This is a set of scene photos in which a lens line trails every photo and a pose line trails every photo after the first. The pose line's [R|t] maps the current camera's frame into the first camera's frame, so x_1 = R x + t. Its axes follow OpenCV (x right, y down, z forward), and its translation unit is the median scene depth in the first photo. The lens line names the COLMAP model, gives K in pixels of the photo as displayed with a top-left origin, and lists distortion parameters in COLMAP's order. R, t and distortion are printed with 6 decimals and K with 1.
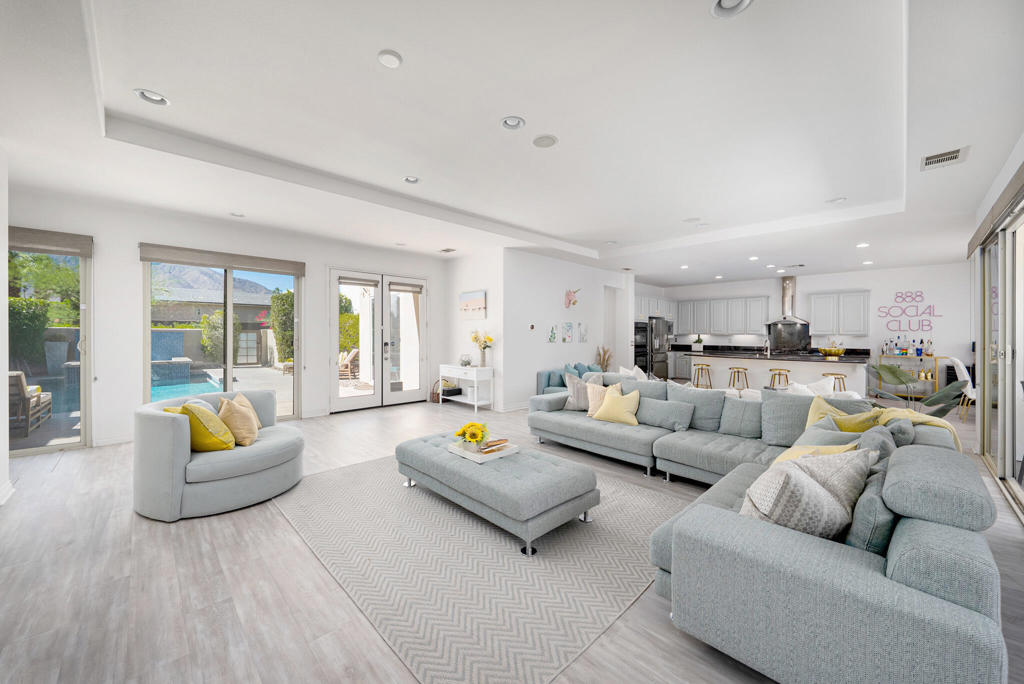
lens RADIAL K [[387.3, 0, 512.0], [0, 387.3, 342.0], [0, 0, 1]] dist [-0.000781, -0.000064]
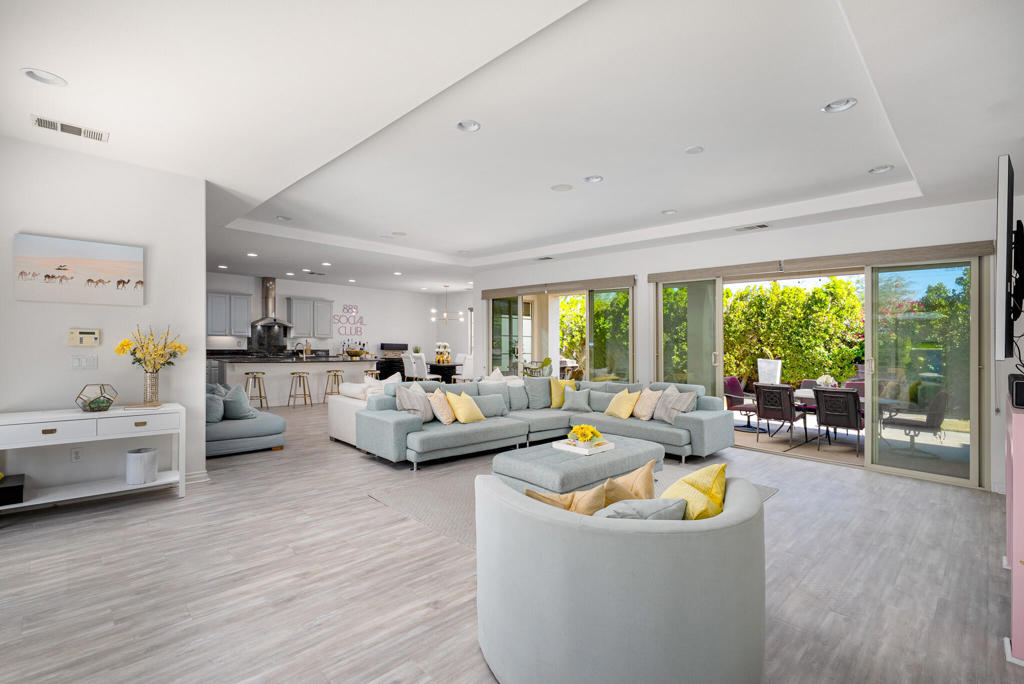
lens RADIAL K [[462.9, 0, 512.0], [0, 462.9, 342.0], [0, 0, 1]] dist [0.001962, 0.000187]
pose [[0.005671, -0.006293, 0.999964, -0.526017], [0.001528, 0.999979, 0.006284, -0.014269], [-0.999983, 0.001492, 0.005681, 0.438798]]
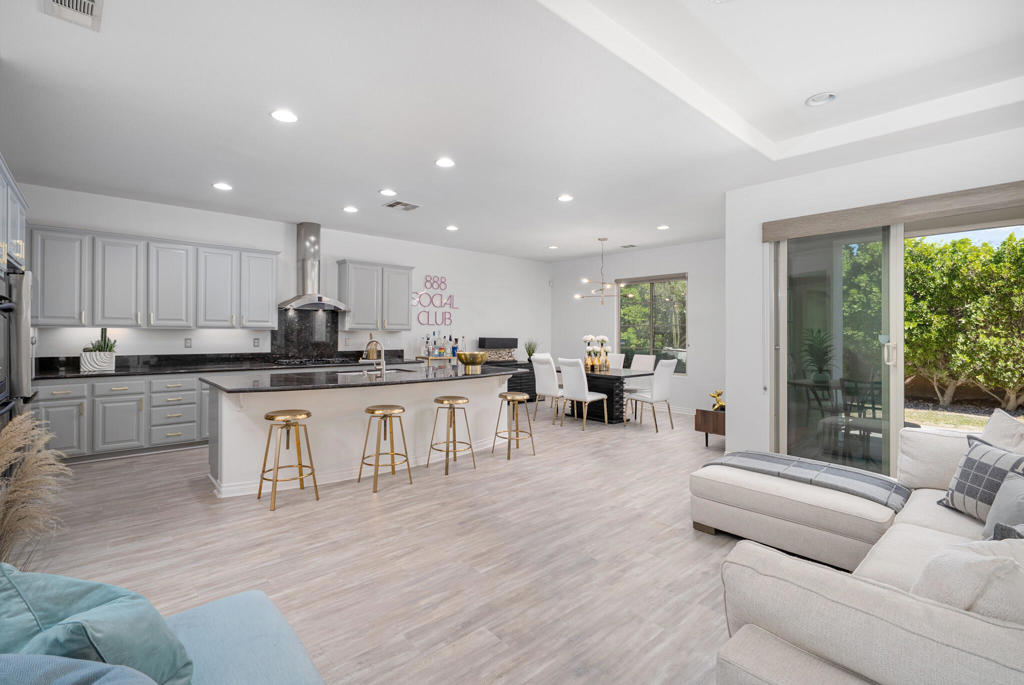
lens RADIAL K [[461.0, 0, 507.4], [0, 461.0, 320.9], [0, 0, 1]] dist [0.001723, 0.000171]
pose [[0.050442, 0.019496, 0.998537, 0.080889], [0.014014, 0.999697, -0.020227, -0.015729], [-0.998629, 0.015014, 0.050153, 0.791000]]
